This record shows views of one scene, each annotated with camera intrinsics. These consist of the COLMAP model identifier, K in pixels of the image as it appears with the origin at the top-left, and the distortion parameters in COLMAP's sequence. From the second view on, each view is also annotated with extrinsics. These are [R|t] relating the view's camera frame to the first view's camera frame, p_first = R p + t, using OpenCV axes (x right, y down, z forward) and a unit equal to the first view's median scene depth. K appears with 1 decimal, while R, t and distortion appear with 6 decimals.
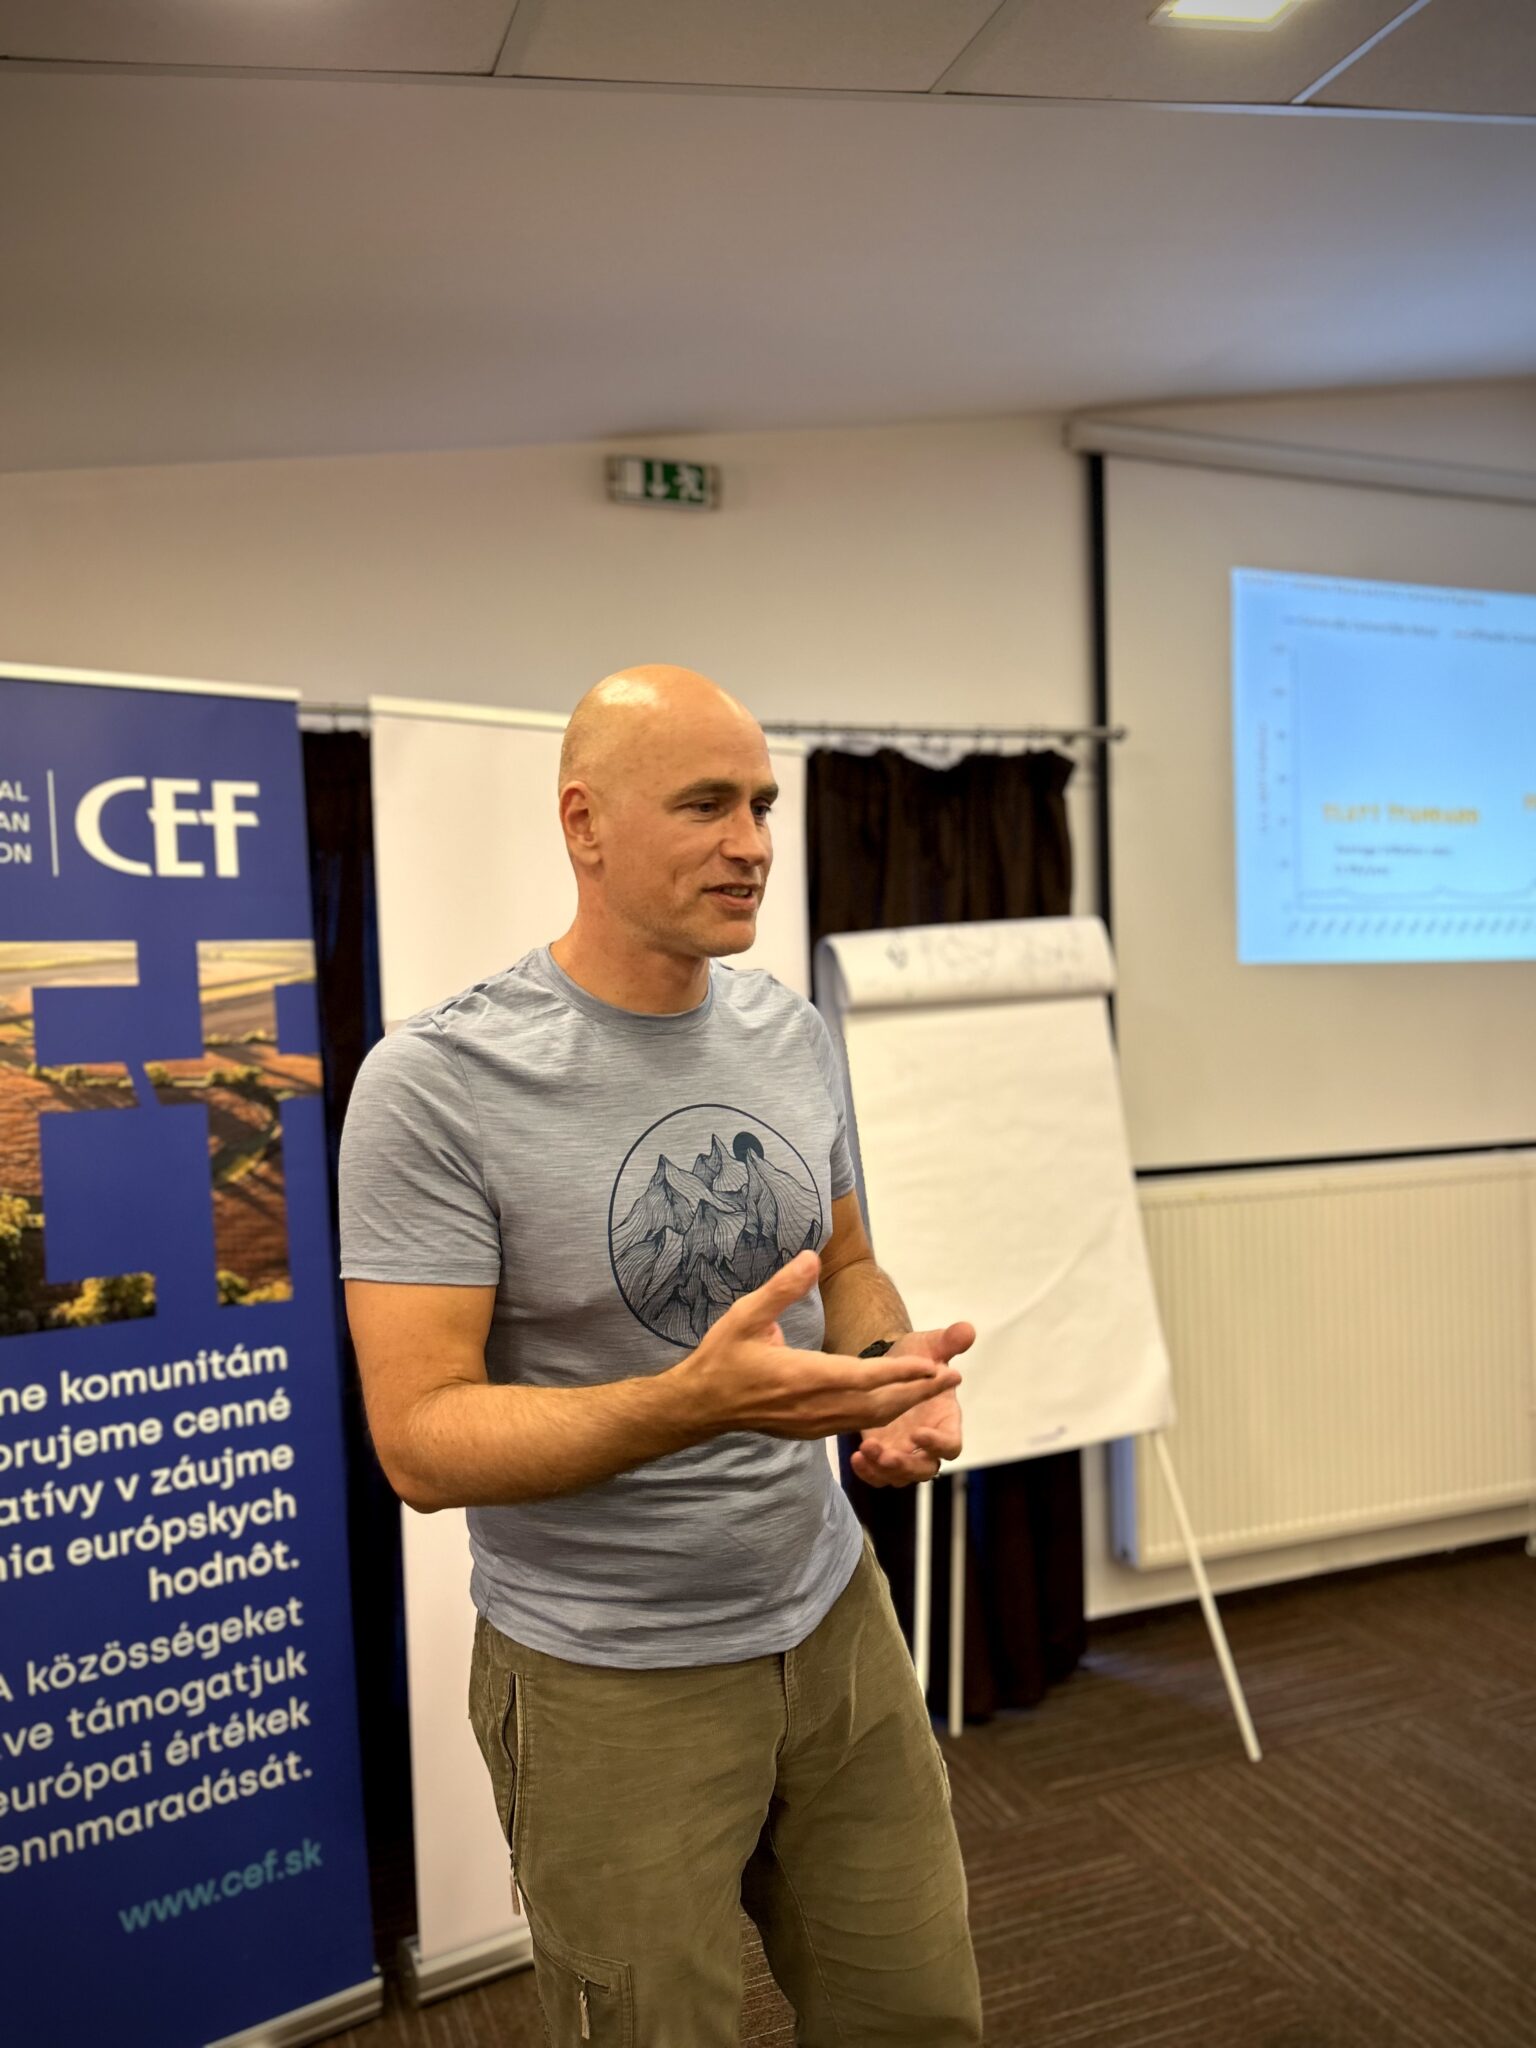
lens RADIAL K [[1556.3, 0, 778.6], [0, 1556.3, 1034.7], [0, 0, 1]] dist [0.051304, -0.044786]
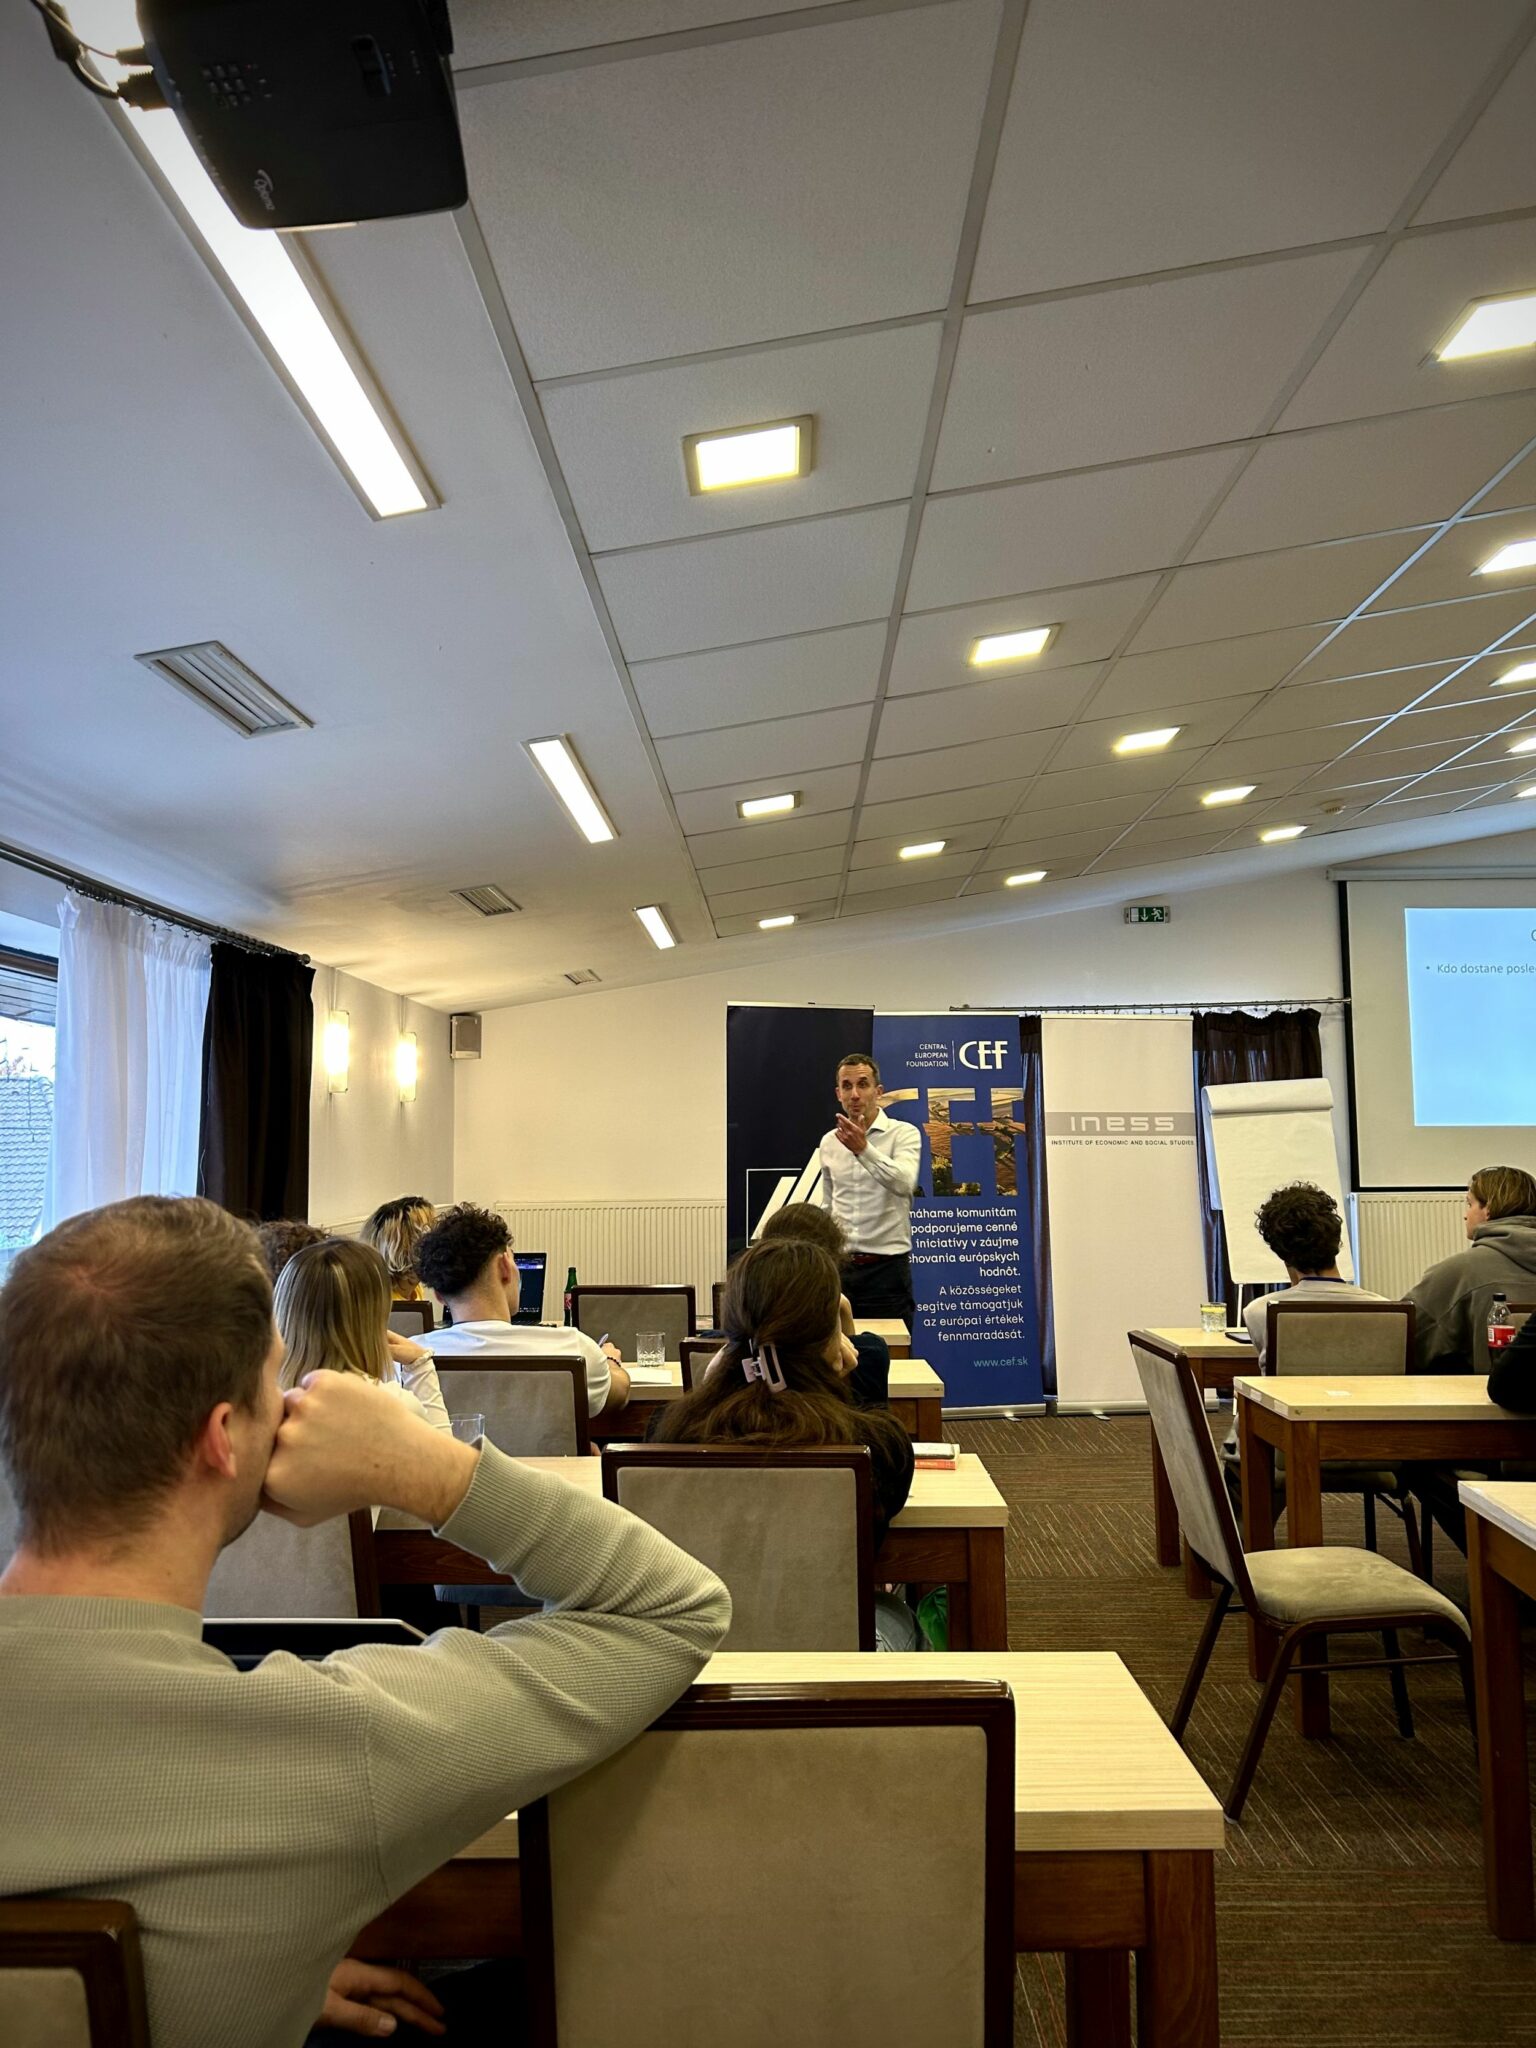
lens RADIAL K [[1556.3, 0, 732.0], [0, 1556.3, 999.6], [0, 0, 1]] dist [0.051304, -0.044786]
pose [[0.911537, -0.023958, -0.410519, 0.392528], [-0.022576, 0.993880, -0.108133, 0.098588], [0.410598, 0.107835, 0.905418, -1.777393]]
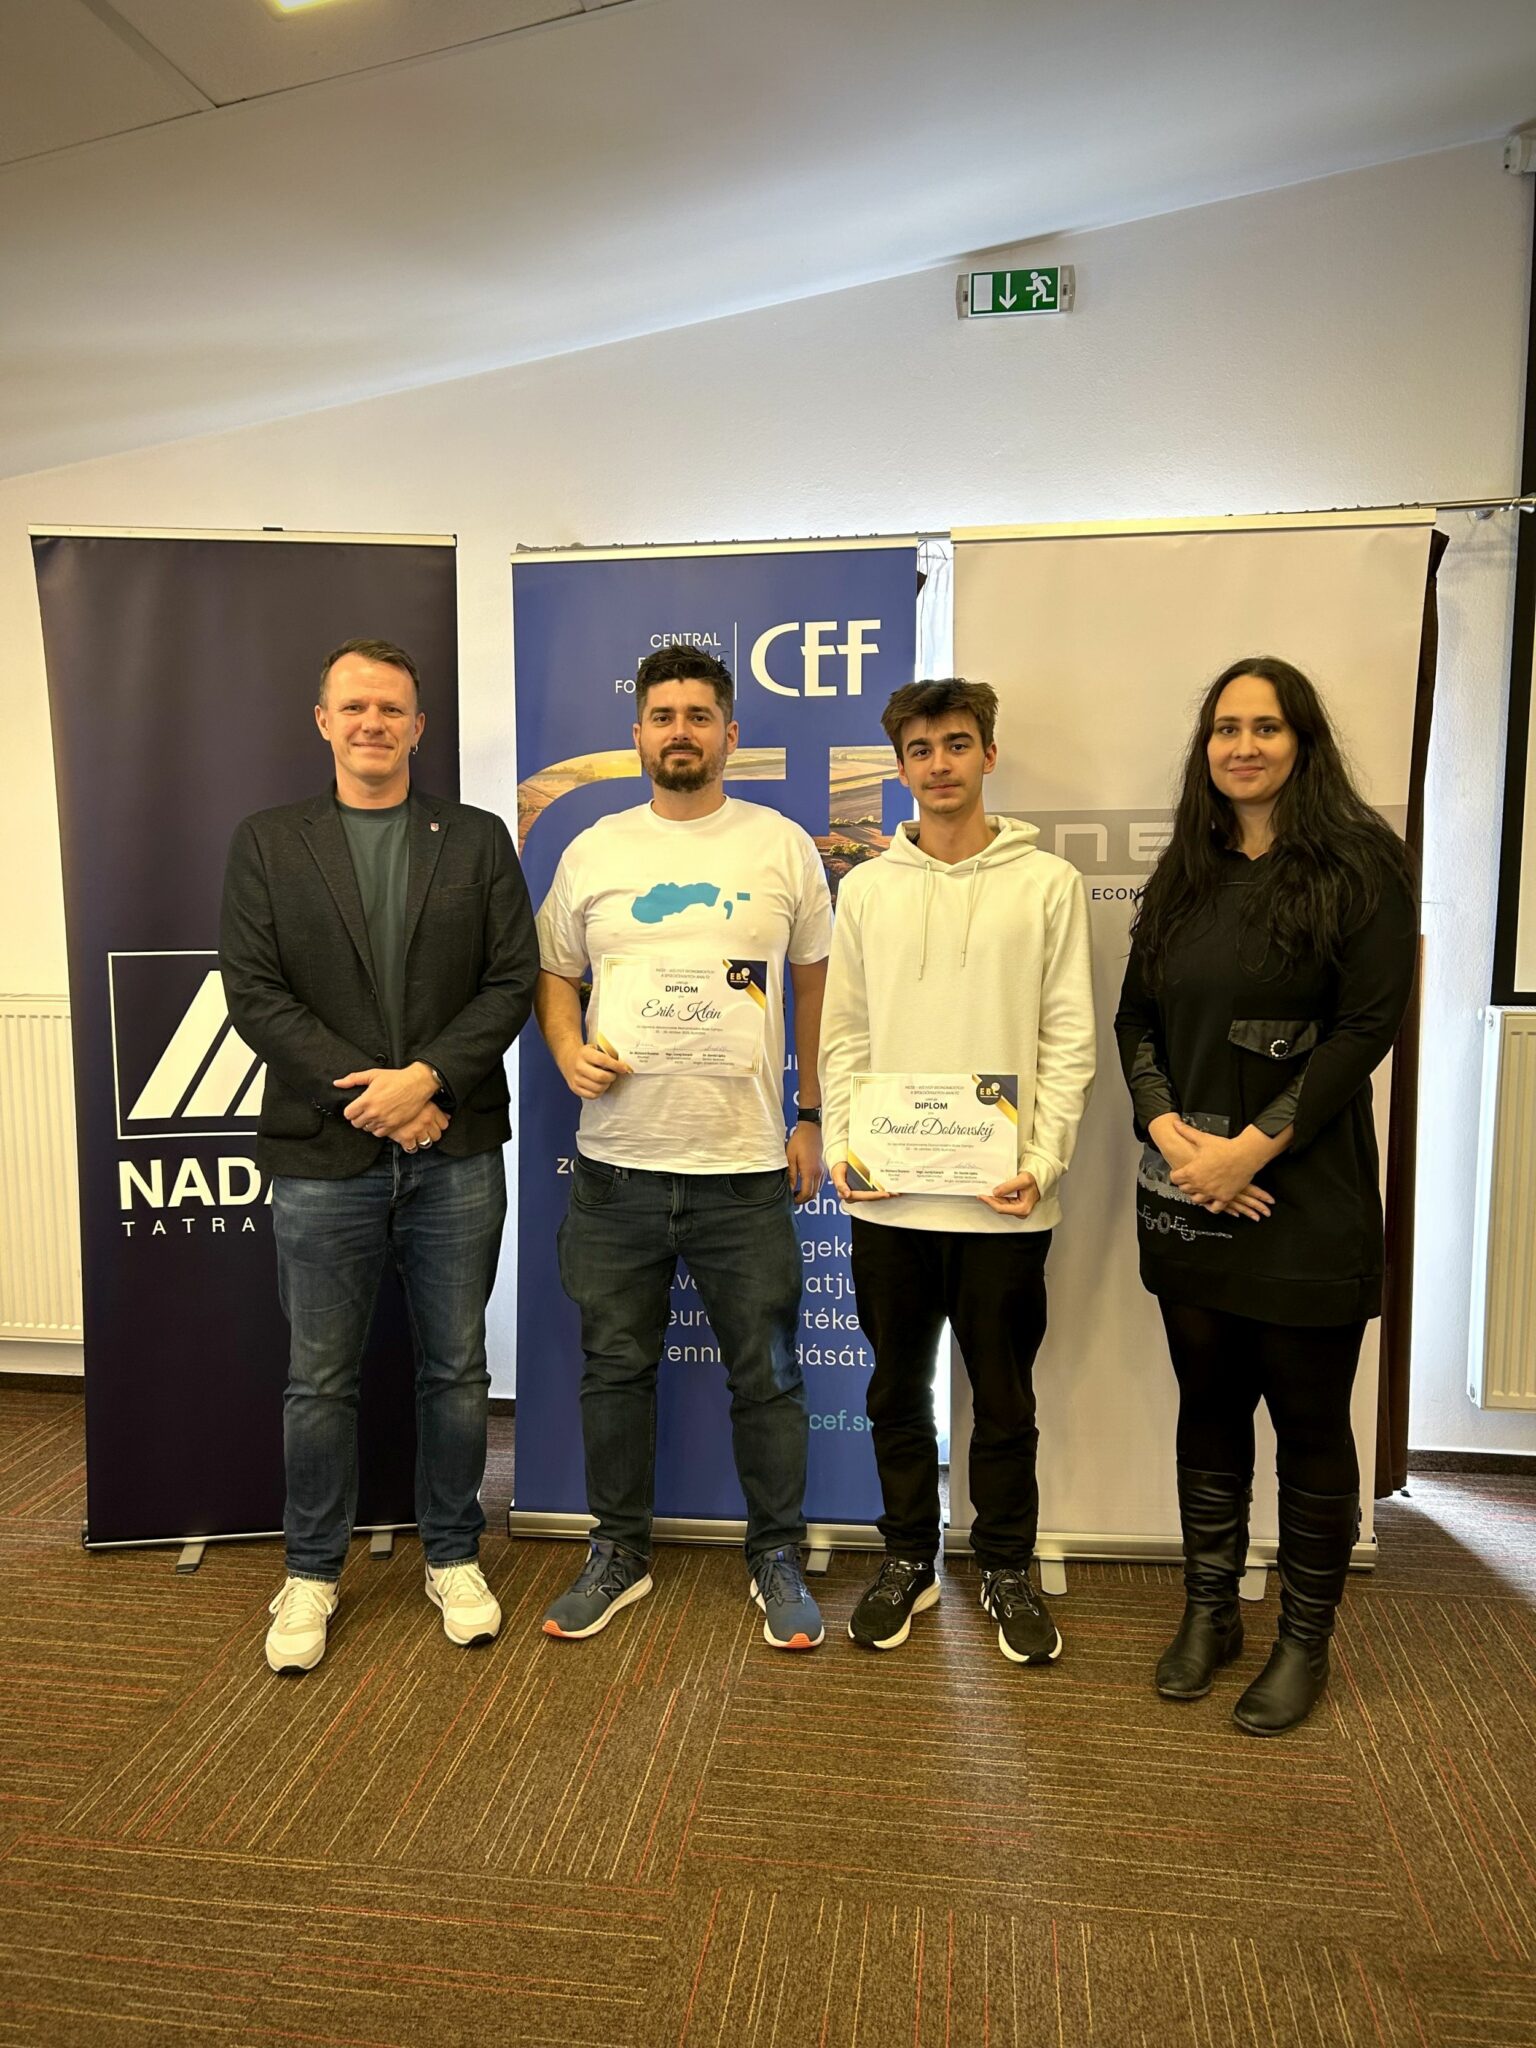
lens RADIAL K [[1556.3, 0, 753.3], [0, 1556.3, 1013.6], [0, 0, 1]] dist [0.051304, -0.044786]
pose [[0.860780, 0.087717, -0.501362, 0.361167], [-0.025066, 0.991148, 0.130374, -0.012152], [0.508360, -0.099656, 0.855359, -0.024759]]
